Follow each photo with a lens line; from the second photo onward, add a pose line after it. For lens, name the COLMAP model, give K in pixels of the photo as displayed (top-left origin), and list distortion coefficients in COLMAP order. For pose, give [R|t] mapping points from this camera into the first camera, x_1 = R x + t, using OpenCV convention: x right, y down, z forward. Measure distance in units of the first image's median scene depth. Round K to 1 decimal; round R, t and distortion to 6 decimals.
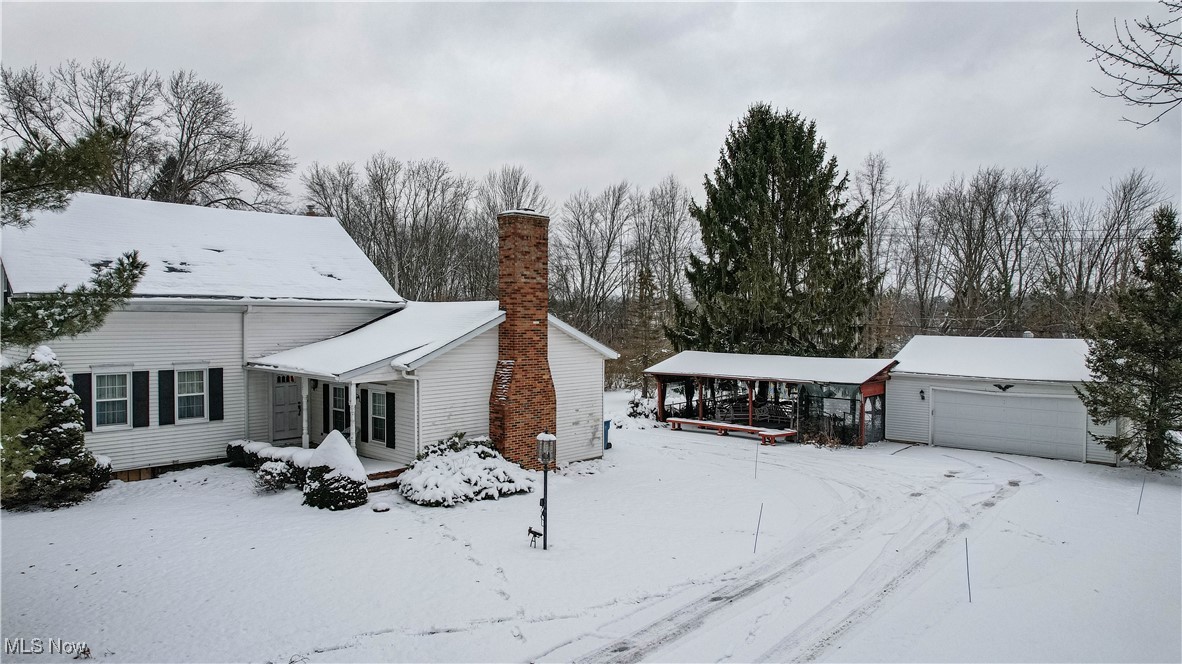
lens RADIAL K [[749.3, 0, 599.9], [0, 749.3, 346.9], [0, 0, 1]] dist [-0.058578, 0.050305]
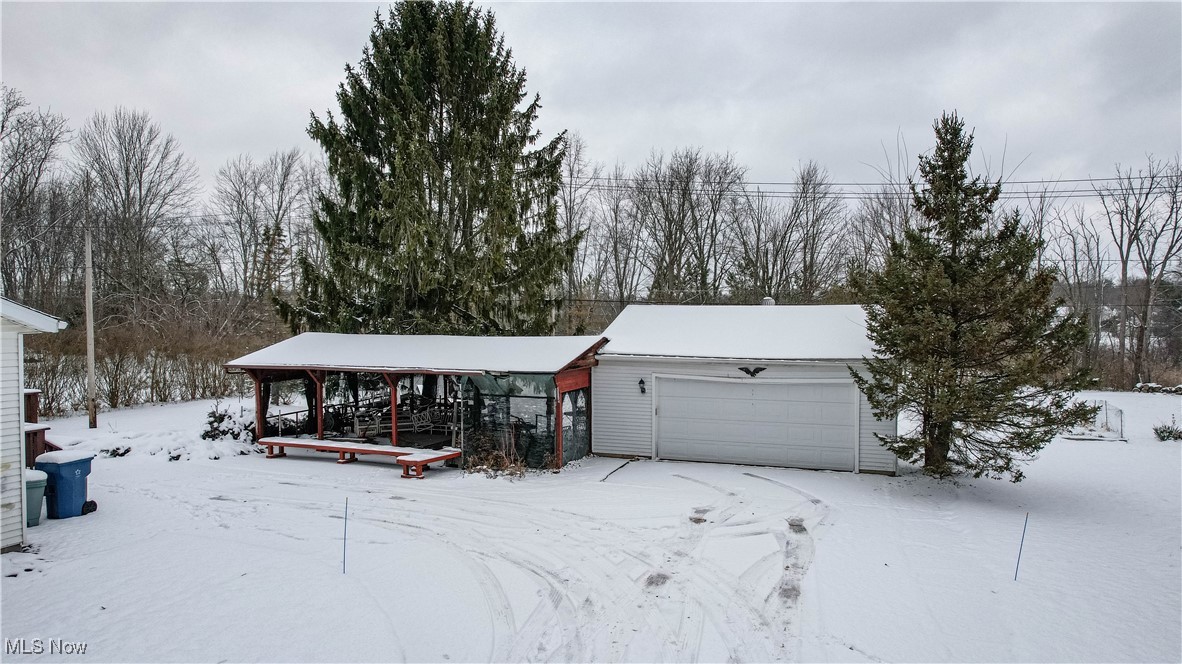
lens RADIAL K [[749.3, 0, 595.1], [0, 749.3, 341.4], [0, 0, 1]] dist [-0.058578, 0.050305]
pose [[0.928550, -0.015117, 0.370898, 0.111167], [0.016993, 0.999854, -0.001793, 0.018936], [-0.370817, 0.007968, 0.928672, 0.300925]]
